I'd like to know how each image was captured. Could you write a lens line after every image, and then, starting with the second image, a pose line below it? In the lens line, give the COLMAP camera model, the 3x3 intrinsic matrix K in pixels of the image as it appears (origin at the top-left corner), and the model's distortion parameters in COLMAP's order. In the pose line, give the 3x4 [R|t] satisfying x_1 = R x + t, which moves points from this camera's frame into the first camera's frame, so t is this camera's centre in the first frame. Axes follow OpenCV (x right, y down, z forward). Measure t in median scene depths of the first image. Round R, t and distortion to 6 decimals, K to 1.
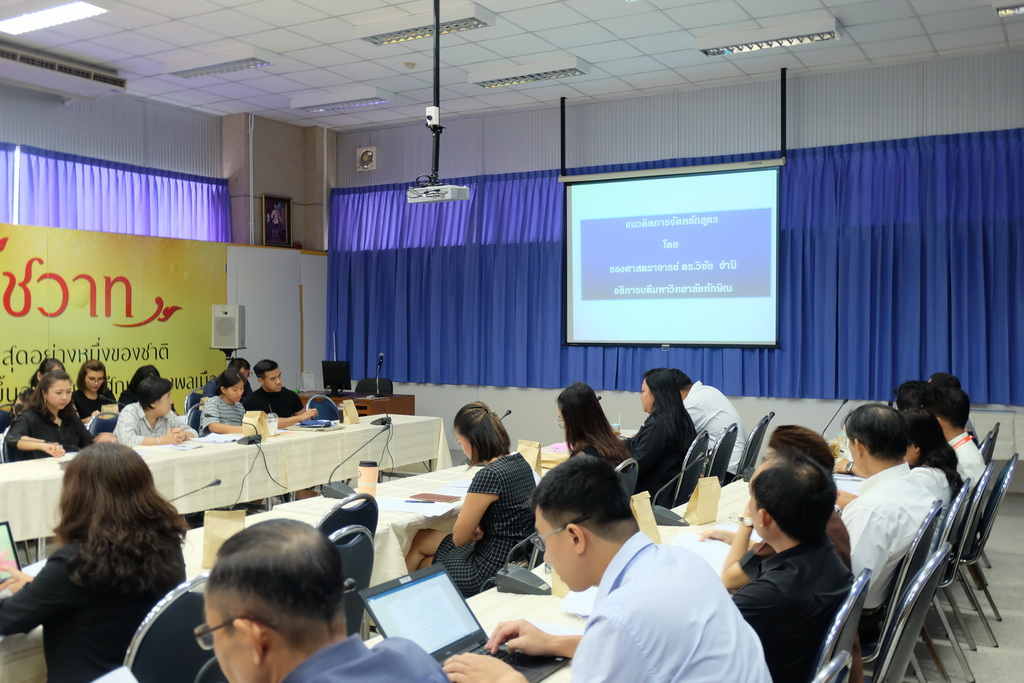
lens RADIAL K [[960.7, 0, 512.0], [0, 960.7, 341.5], [0, 0, 1]] dist [-0.039256, 0.035681]
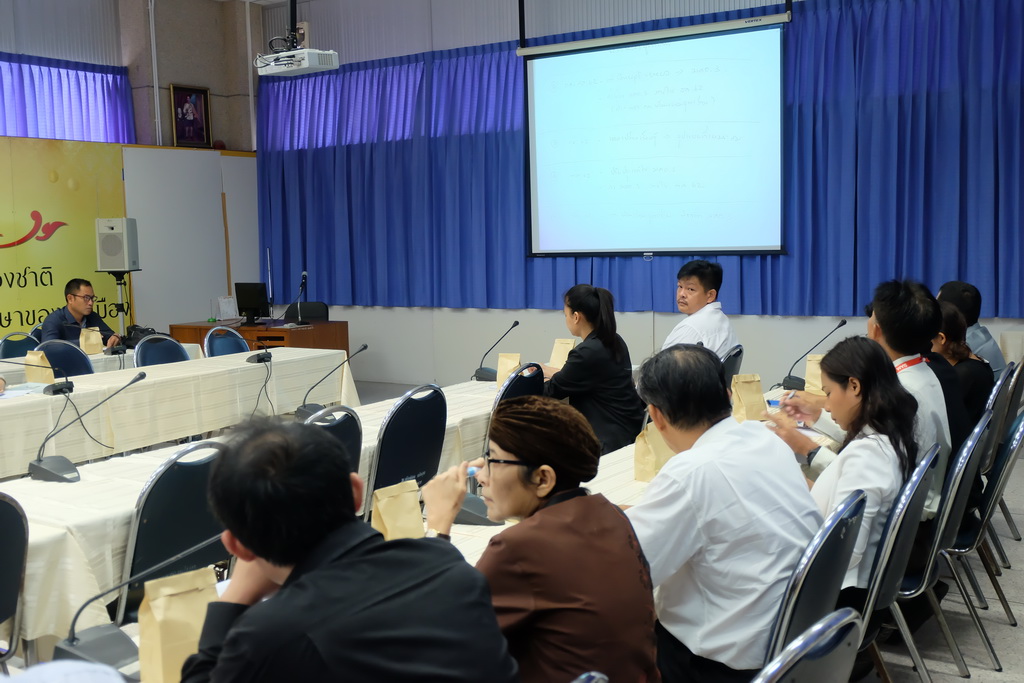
lens RADIAL K [[1043.9, 0, 512.0], [0, 1043.9, 341.5], [0, 0, 1]] dist [-0.018622, -0.009502]
pose [[0.998755, -0.021132, -0.045193, 0.081757], [0.024827, 0.996255, 0.082821, 0.001884], [0.043274, -0.083839, 0.995539, 0.103748]]
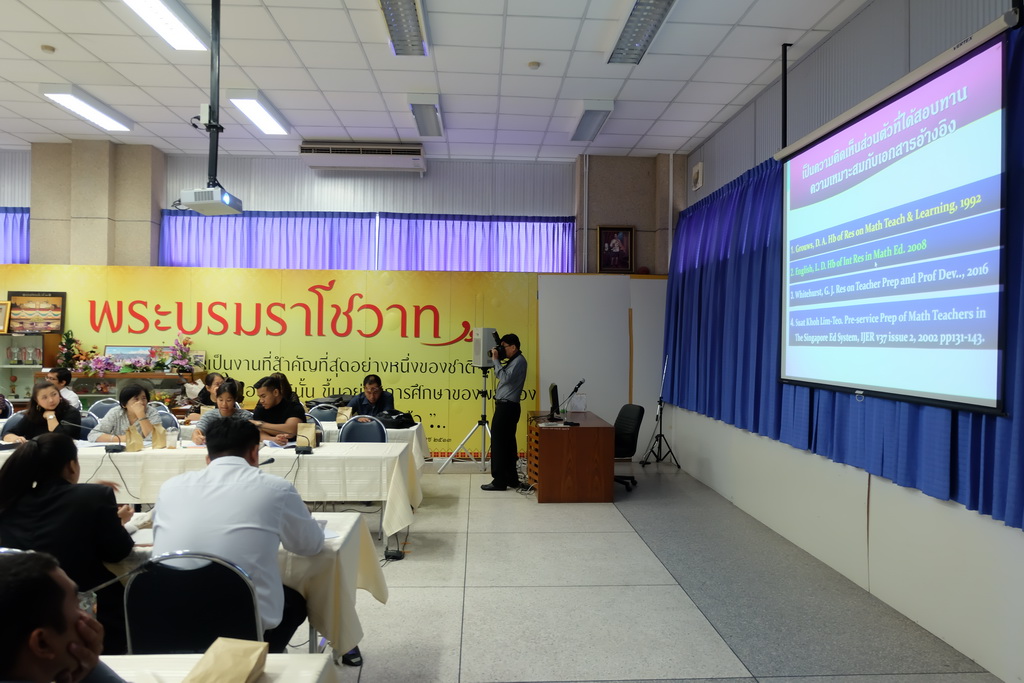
lens RADIAL K [[693.1, 0, 546.6], [0, 693.1, 339.6], [0, 0, 1]] dist [-0.085041, 0.077777]
pose [[0.559058, 0.010745, -0.829059, 0.400212], [-0.029852, 0.999529, -0.007176, -0.019878], [0.828591, 0.028761, 0.559115, 0.580950]]
